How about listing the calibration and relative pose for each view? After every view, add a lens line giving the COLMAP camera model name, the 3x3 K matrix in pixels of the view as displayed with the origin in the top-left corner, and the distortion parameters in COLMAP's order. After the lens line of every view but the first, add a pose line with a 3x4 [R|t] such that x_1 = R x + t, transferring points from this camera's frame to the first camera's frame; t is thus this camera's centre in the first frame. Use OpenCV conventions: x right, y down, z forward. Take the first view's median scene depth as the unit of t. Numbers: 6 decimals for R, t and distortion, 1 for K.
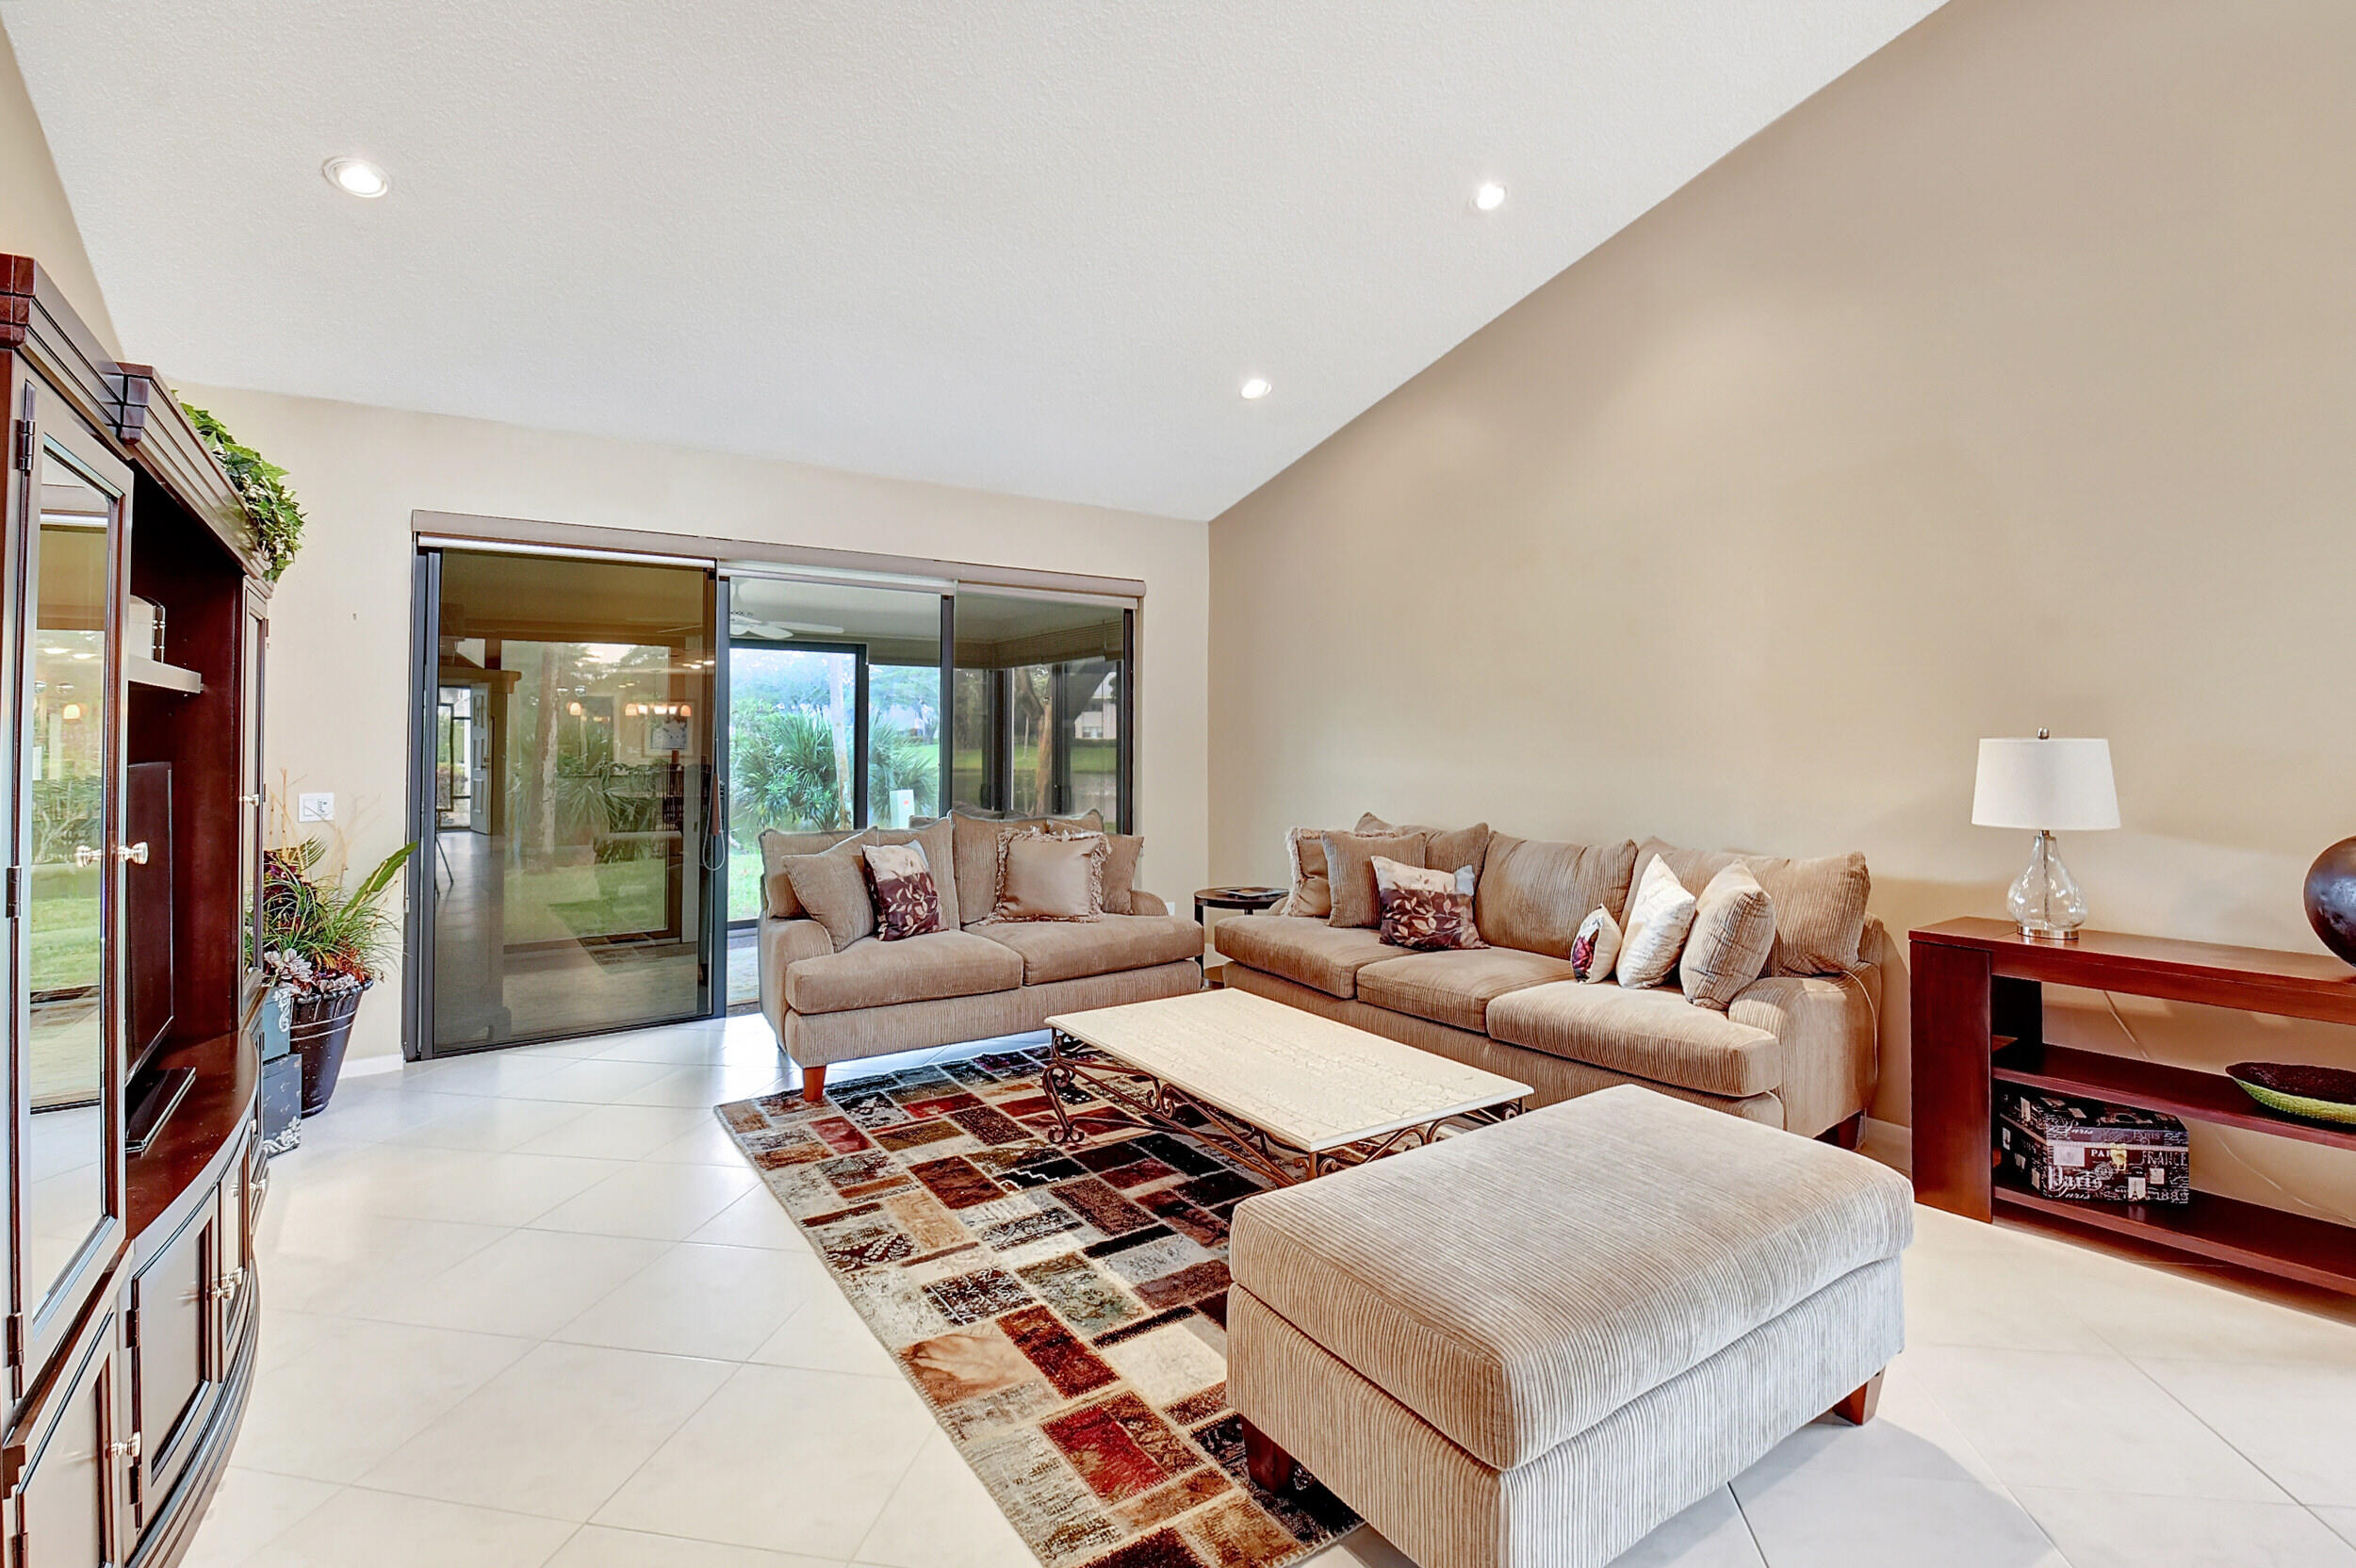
lens RADIAL K [[1090.7, 0, 1202.9], [0, 1090.7, 714.9], [0, 0, 1]] dist [0.001938, -0.000115]
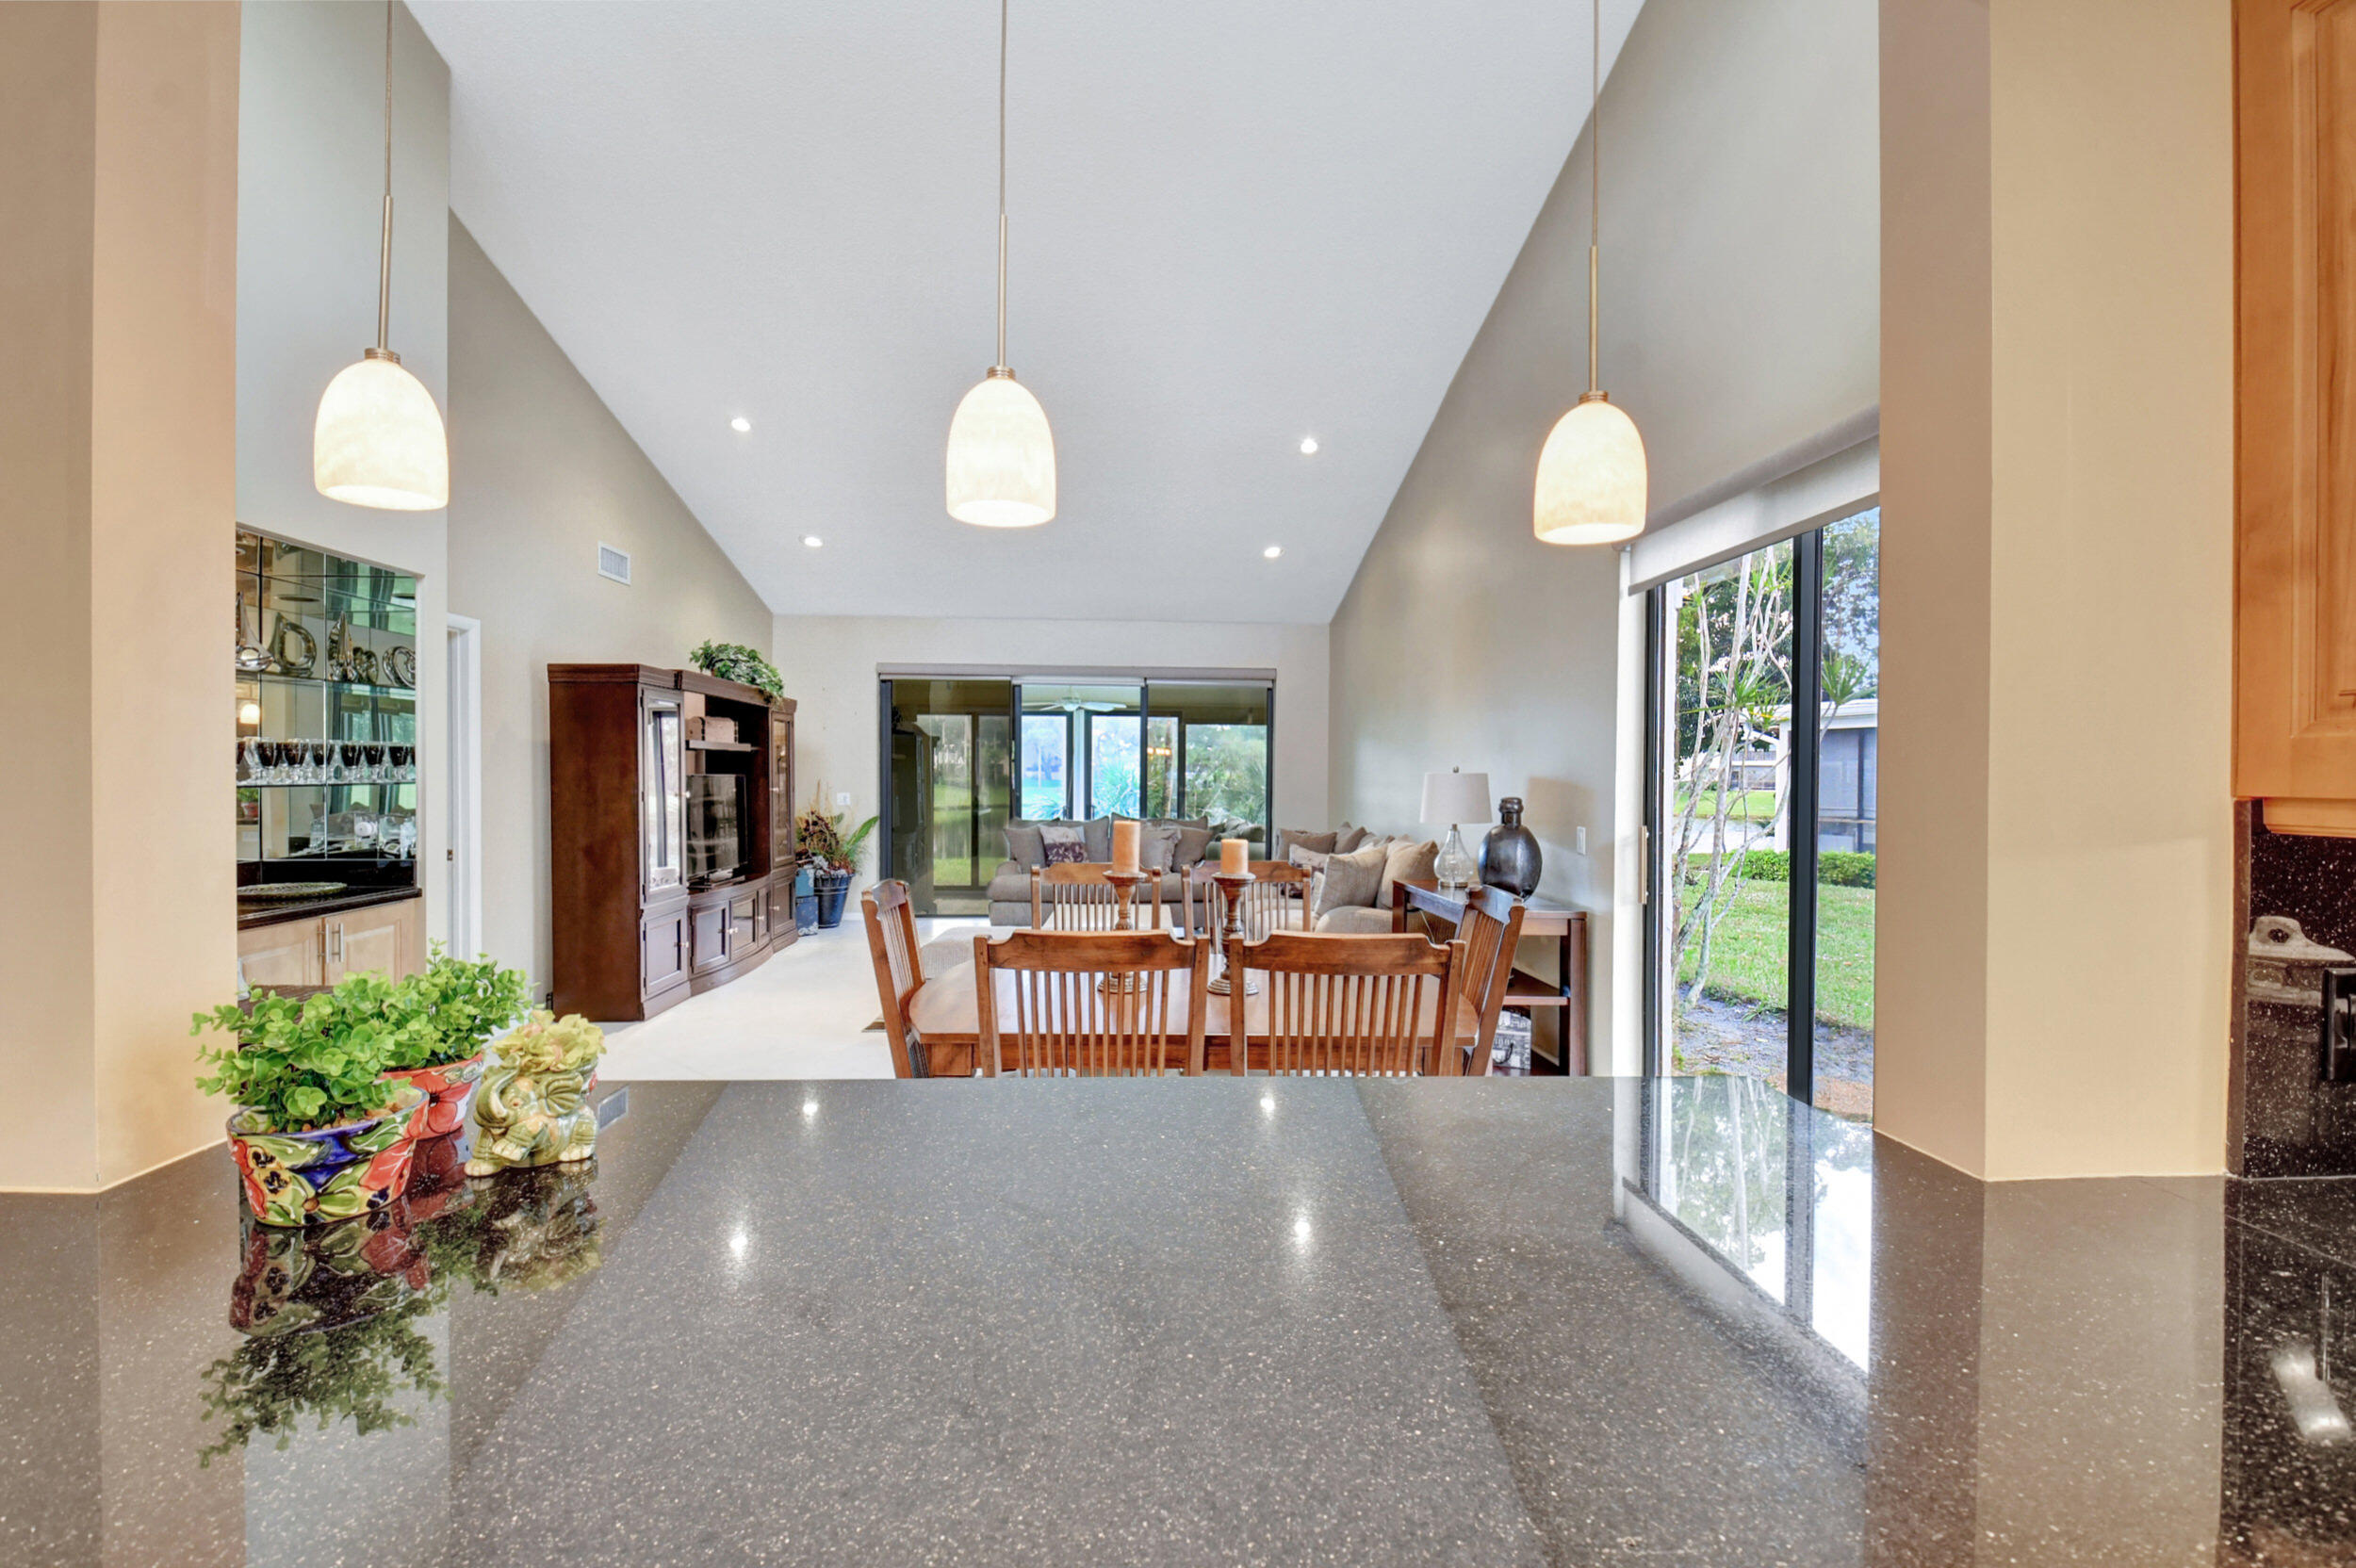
lens RADIAL K [[1035.0, 0, 1174.7], [0, 1035.0, 826.1], [0, 0, 1]] dist [0.000120, -0.000328]
pose [[0.845451, 0.035496, -0.532872, 0.990456], [0.000156, 0.997772, 0.066713, -0.003008], [0.534053, -0.056486, 0.843562, -0.488660]]
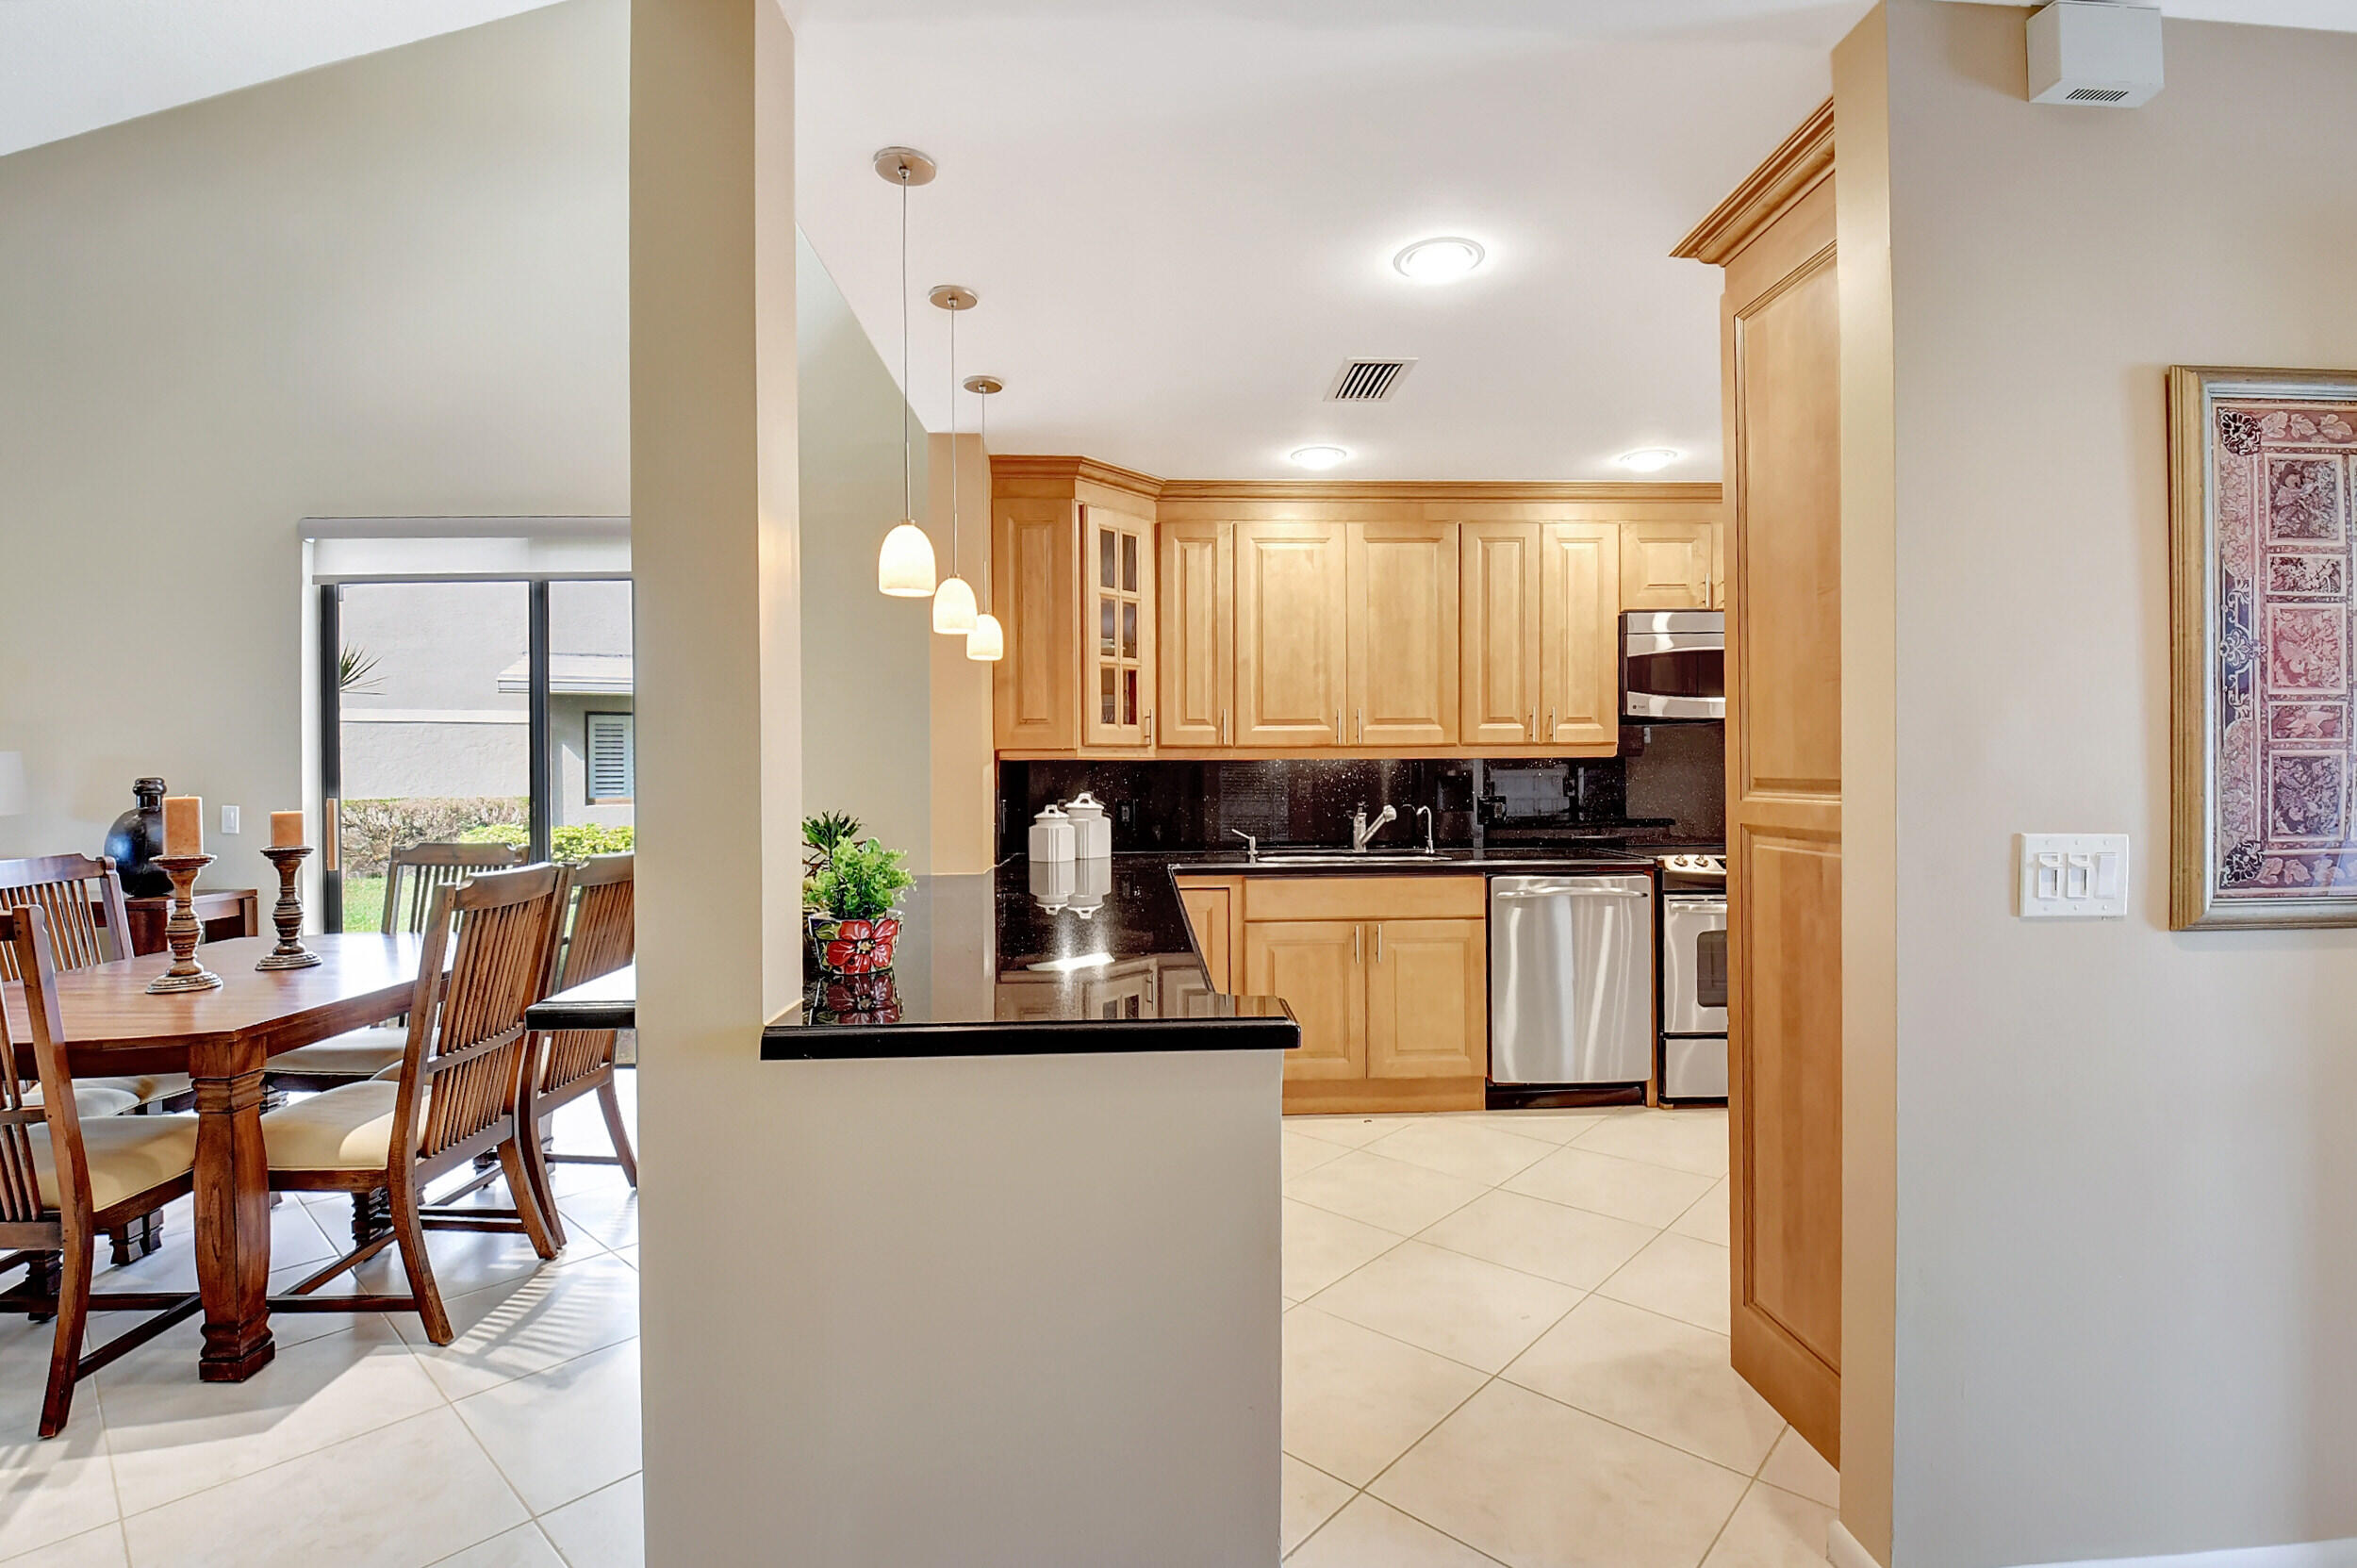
lens RADIAL K [[1102.7, 0, 1180.8], [0, 1102.7, 766.9], [0, 0, 1]] dist [-0.012960, -0.007718]
pose [[0.545189, -0.004497, 0.838301, 0.372612], [-0.007719, 0.999916, 0.010385, 0.011731], [-0.838277, -0.012133, 0.545109, -0.758928]]
